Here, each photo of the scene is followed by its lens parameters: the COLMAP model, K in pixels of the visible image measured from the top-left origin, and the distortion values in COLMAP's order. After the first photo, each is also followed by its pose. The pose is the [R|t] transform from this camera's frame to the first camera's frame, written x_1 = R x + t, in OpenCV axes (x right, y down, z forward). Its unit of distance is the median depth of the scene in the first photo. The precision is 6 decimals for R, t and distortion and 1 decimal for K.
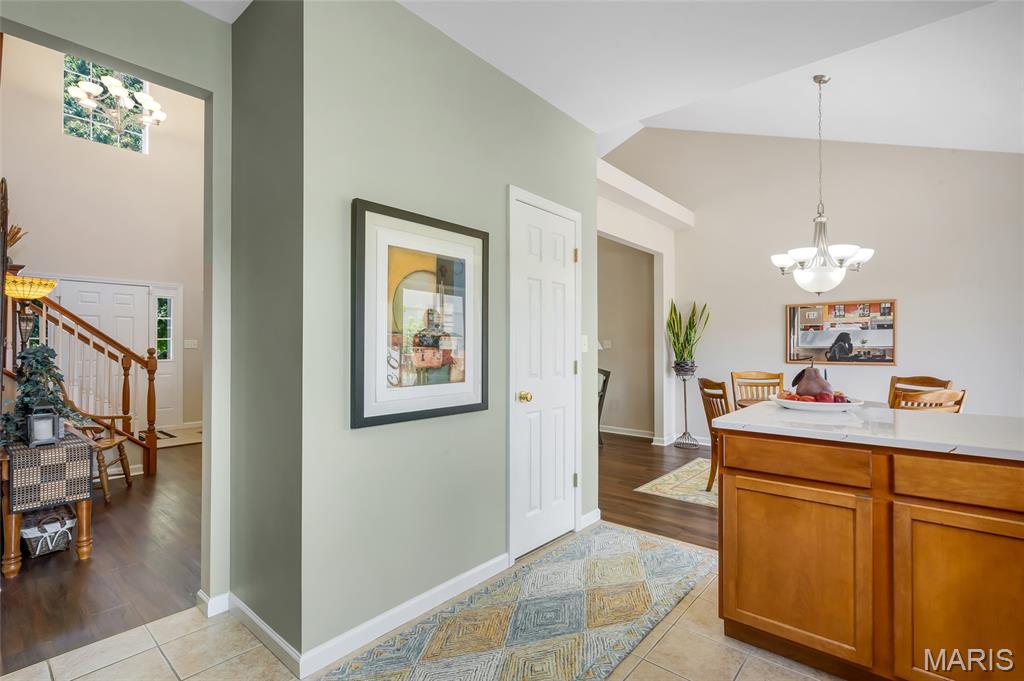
lens RADIAL K [[467.7, 0, 509.8], [0, 467.7, 340.8], [0, 0, 1]] dist [-0.009977, 0.001856]
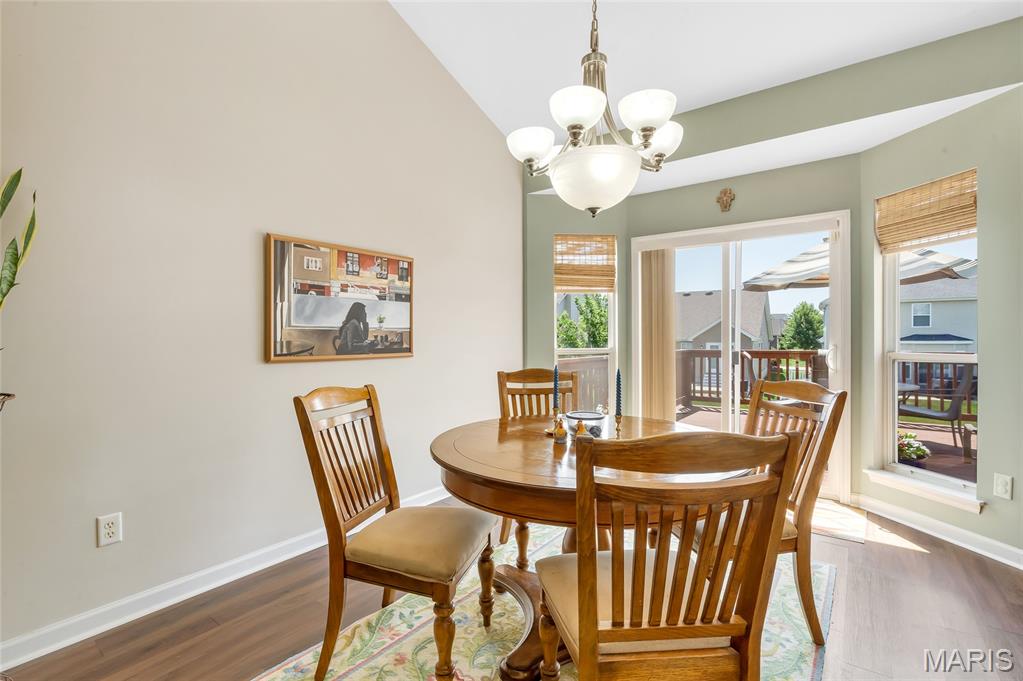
lens RADIAL K [[467.3, 0, 508.1], [0, 467.3, 339.1], [0, 0, 1]] dist [-0.009977, 0.001856]
pose [[-0.059580, -0.000391, 0.998223, 0.142085], [-0.006023, 0.999982, 0.000033, 0.025607], [-0.998205, -0.006010, -0.059582, 0.860636]]
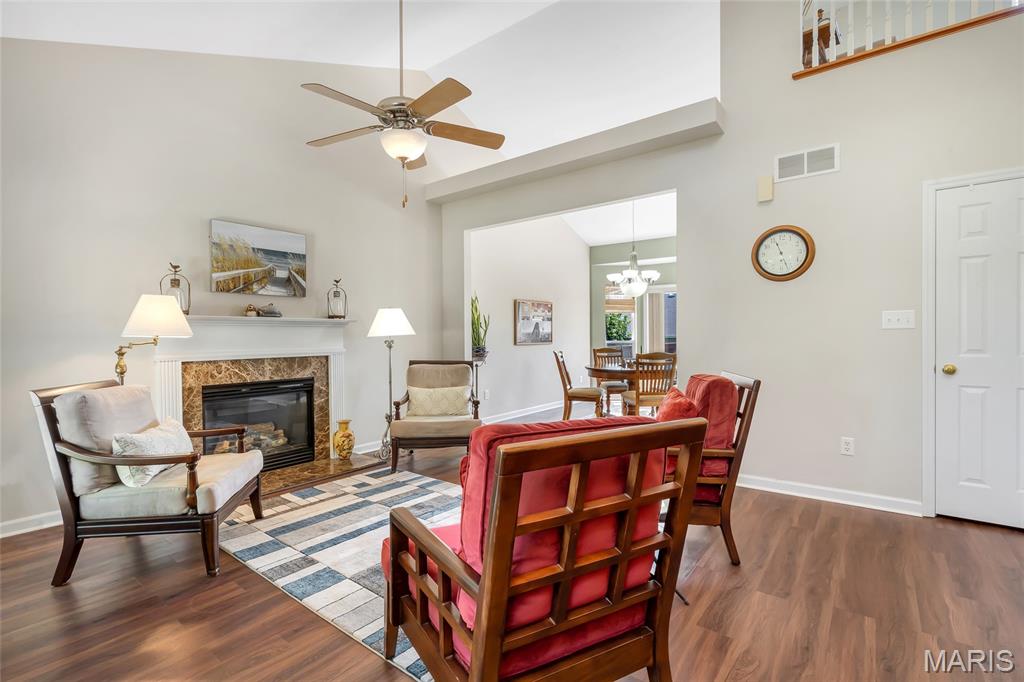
lens RADIAL K [[467.7, 0, 512.2], [0, 467.7, 341.4], [0, 0, 1]] dist [-0.009977, 0.001856]
pose [[-0.049235, -0.008408, 0.998752, -0.732650], [-0.000548, 0.999965, 0.008392, 0.029195], [-0.998787, -0.000135, -0.049238, 1.160158]]
